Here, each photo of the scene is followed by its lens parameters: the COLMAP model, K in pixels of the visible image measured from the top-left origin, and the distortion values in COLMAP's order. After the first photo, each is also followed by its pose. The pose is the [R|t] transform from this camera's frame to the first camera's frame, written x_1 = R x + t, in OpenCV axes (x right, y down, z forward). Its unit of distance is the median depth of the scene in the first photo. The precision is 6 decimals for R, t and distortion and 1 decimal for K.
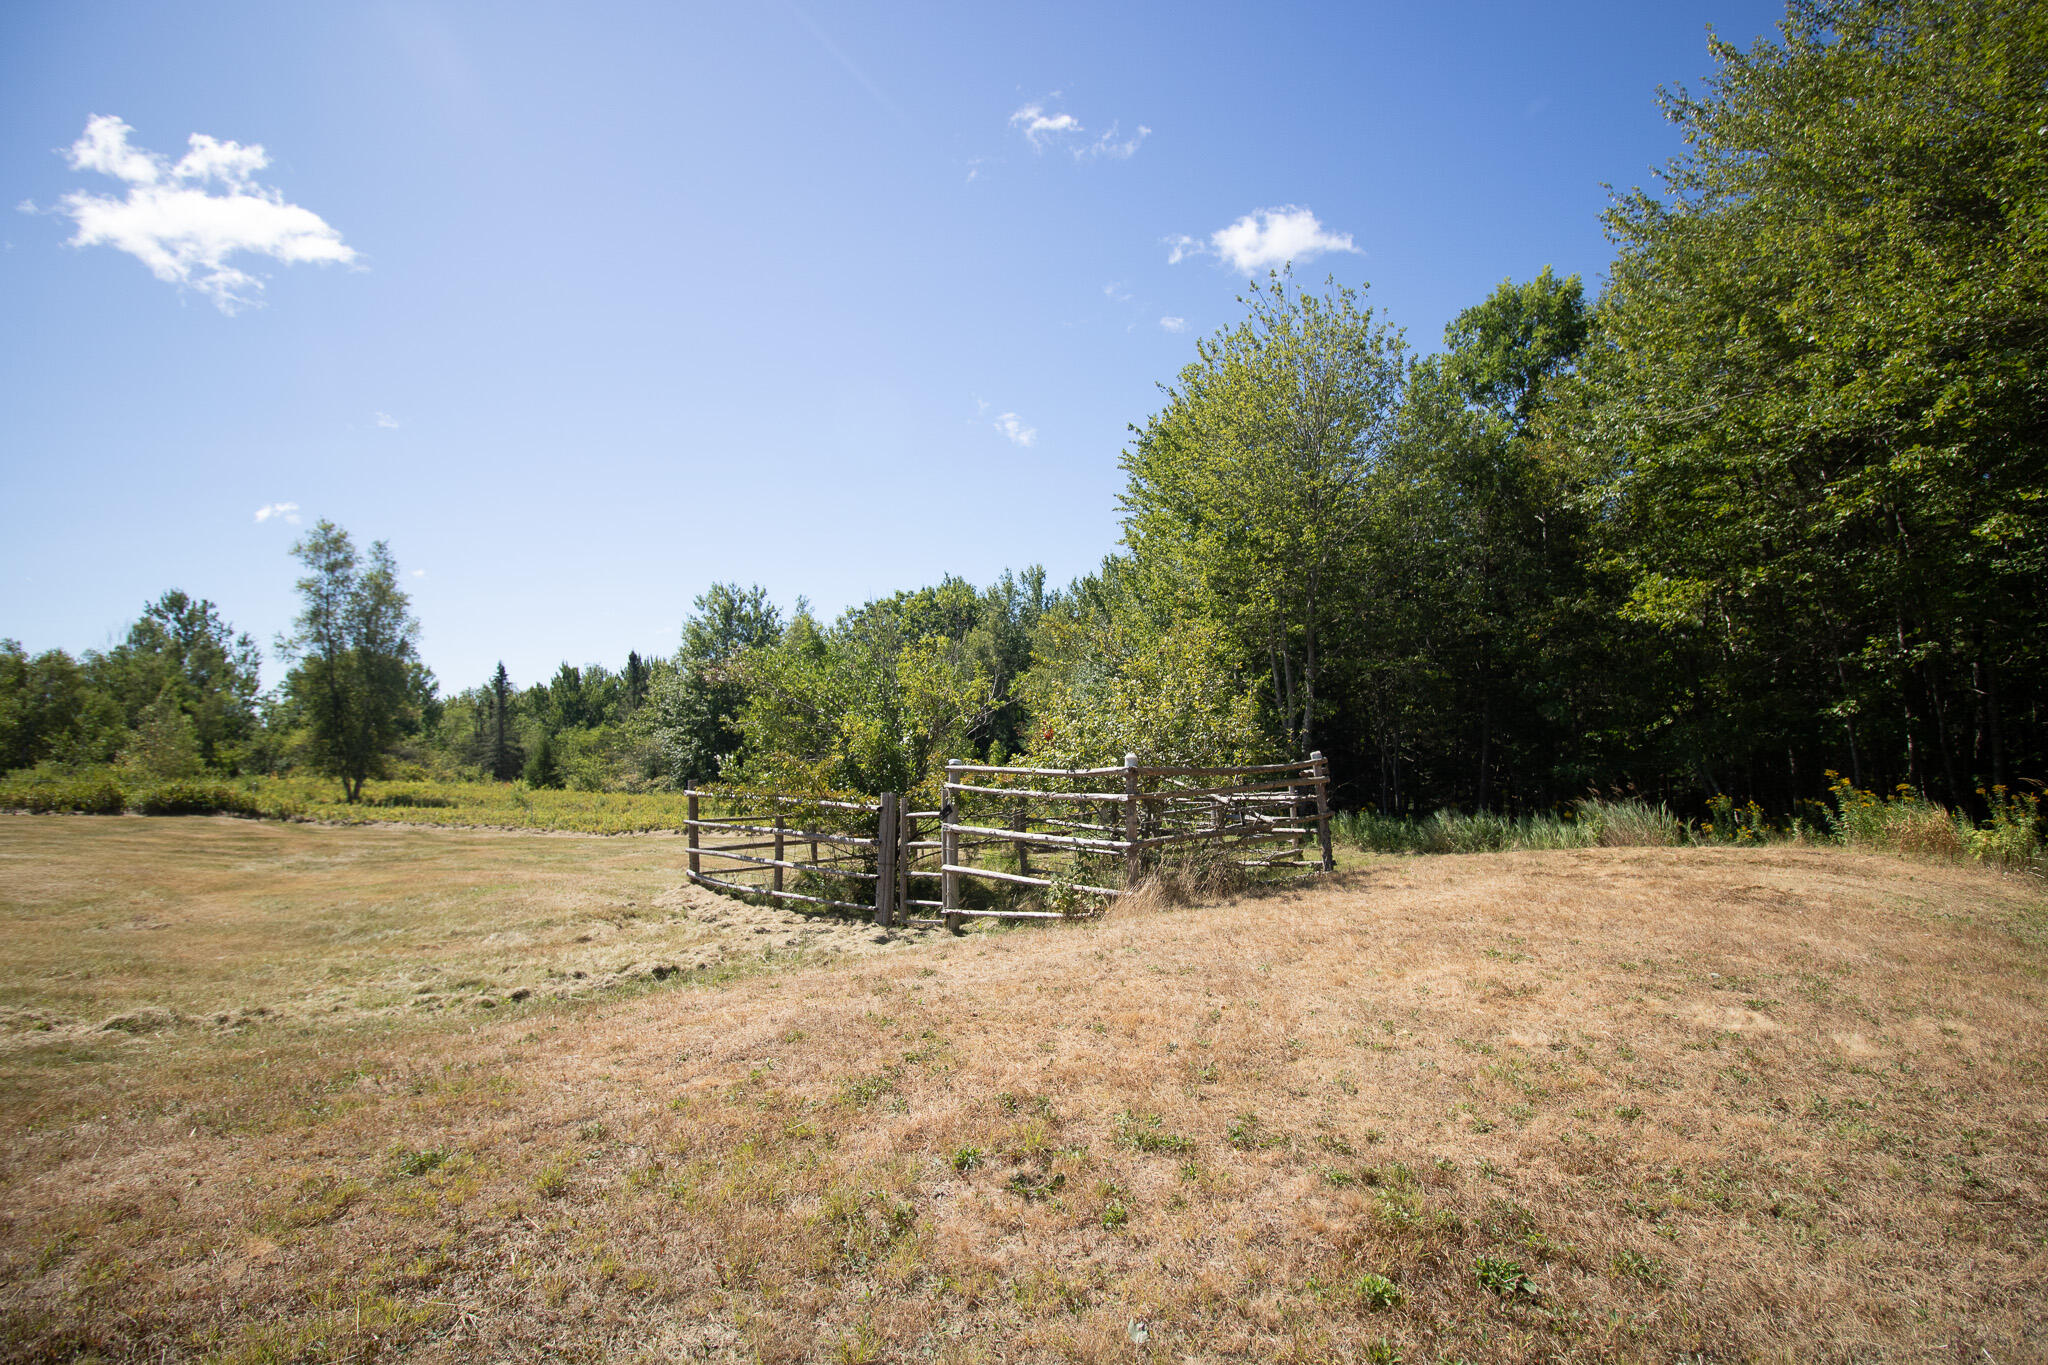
lens RADIAL K [[970.9, 0, 1027.3], [0, 970.9, 684.6], [0, 0, 1]] dist [-0.005008, -0.000823]
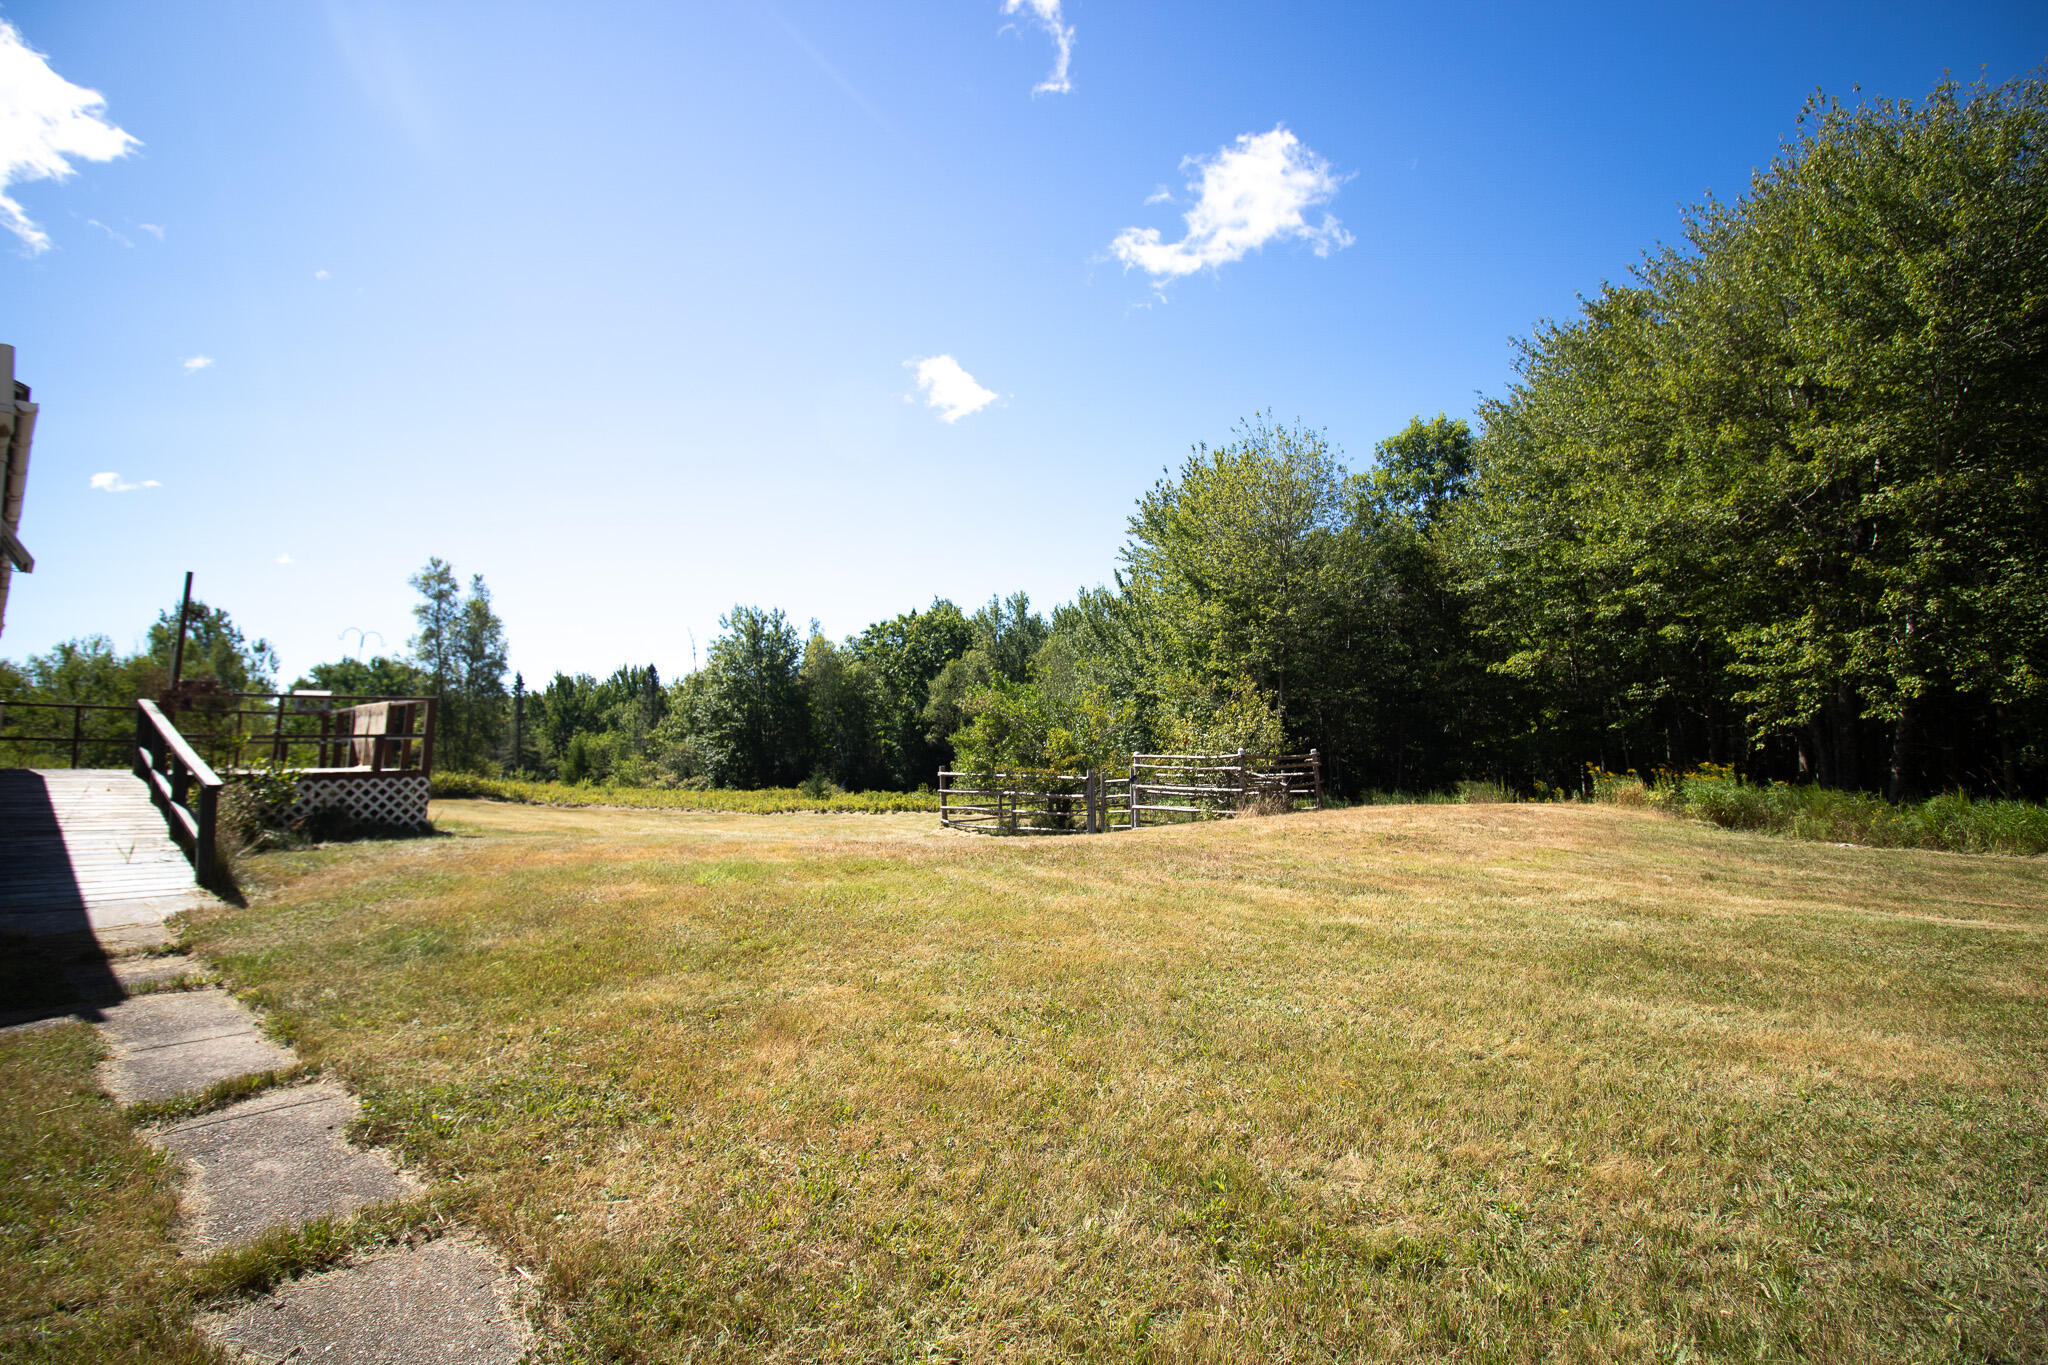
lens RADIAL K [[970.9, 0, 1020.8], [0, 970.9, 685.7], [0, 0, 1]] dist [-0.005008, -0.000823]
pose [[0.997772, 0.007220, 0.066326, -0.090265], [-0.006860, 0.999960, -0.005658, -0.009008], [-0.066364, 0.005190, 0.997782, -0.192694]]
